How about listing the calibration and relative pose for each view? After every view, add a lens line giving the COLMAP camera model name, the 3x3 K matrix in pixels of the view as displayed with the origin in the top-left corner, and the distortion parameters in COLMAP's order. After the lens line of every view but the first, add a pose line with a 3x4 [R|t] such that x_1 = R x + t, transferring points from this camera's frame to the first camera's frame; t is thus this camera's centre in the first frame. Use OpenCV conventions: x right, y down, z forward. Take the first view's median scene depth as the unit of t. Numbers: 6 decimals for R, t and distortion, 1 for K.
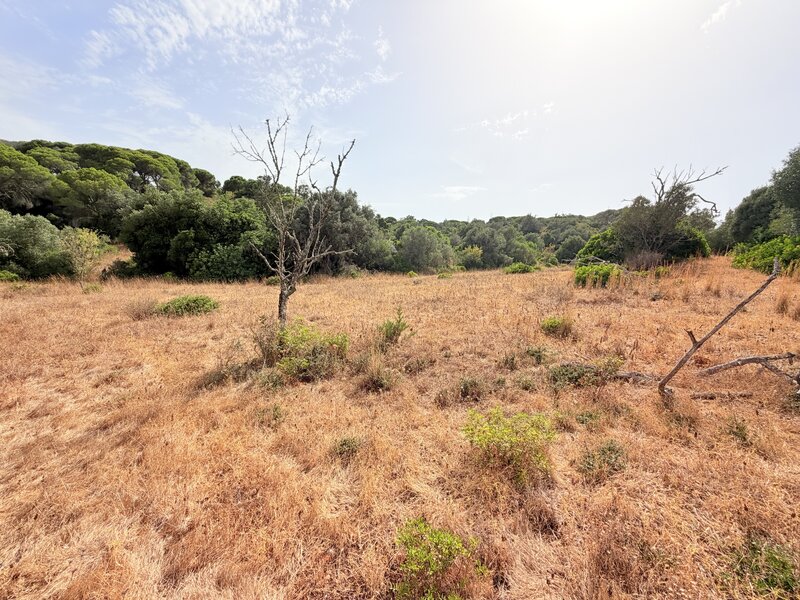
lens RADIAL K [[317.5, 0, 398.2], [0, 317.5, 302.7], [0, 0, 1]] dist [-0.002920, -0.000062]
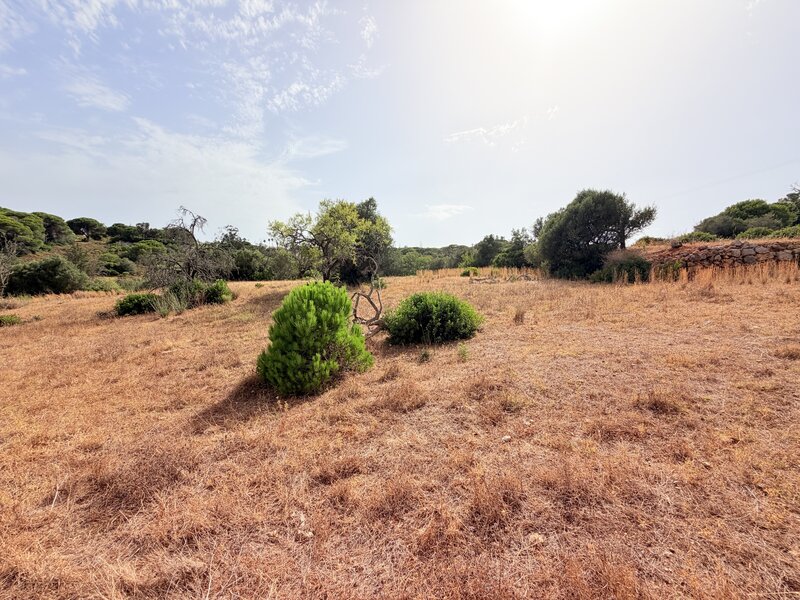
lens RADIAL K [[317.5, 0, 393.7], [0, 317.5, 299.2], [0, 0, 1]] dist [-0.002920, -0.000062]
pose [[0.998439, -0.021678, 0.051472, -0.093102], [0.025621, 0.996684, -0.077231, -0.115304], [-0.049627, 0.078429, 0.995684, 0.577595]]
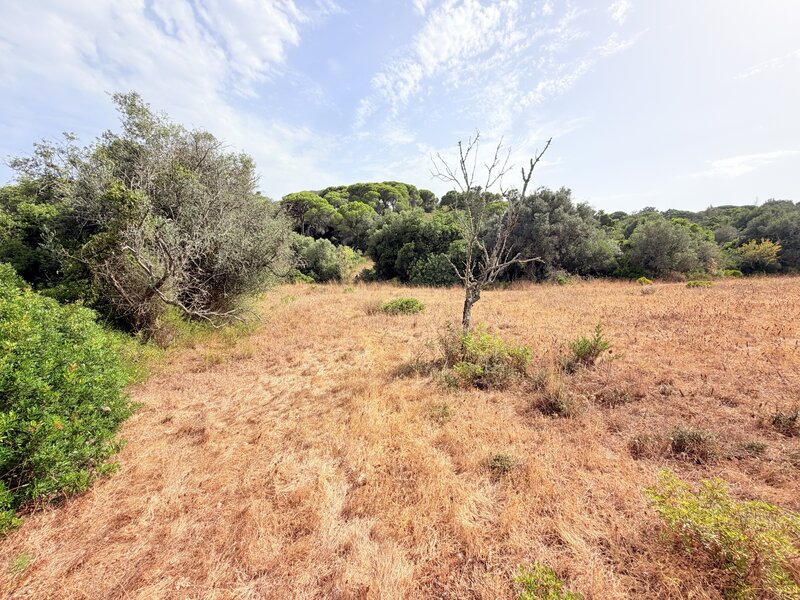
lens RADIAL K [[317.5, 0, 398.4], [0, 317.5, 307.2], [0, 0, 1]] dist [-0.002920, -0.000062]
pose [[0.812879, 0.057090, -0.579627, 0.010459], [-0.058973, 0.998138, 0.015605, -0.001830], [0.579439, 0.021498, 0.814732, 0.001288]]
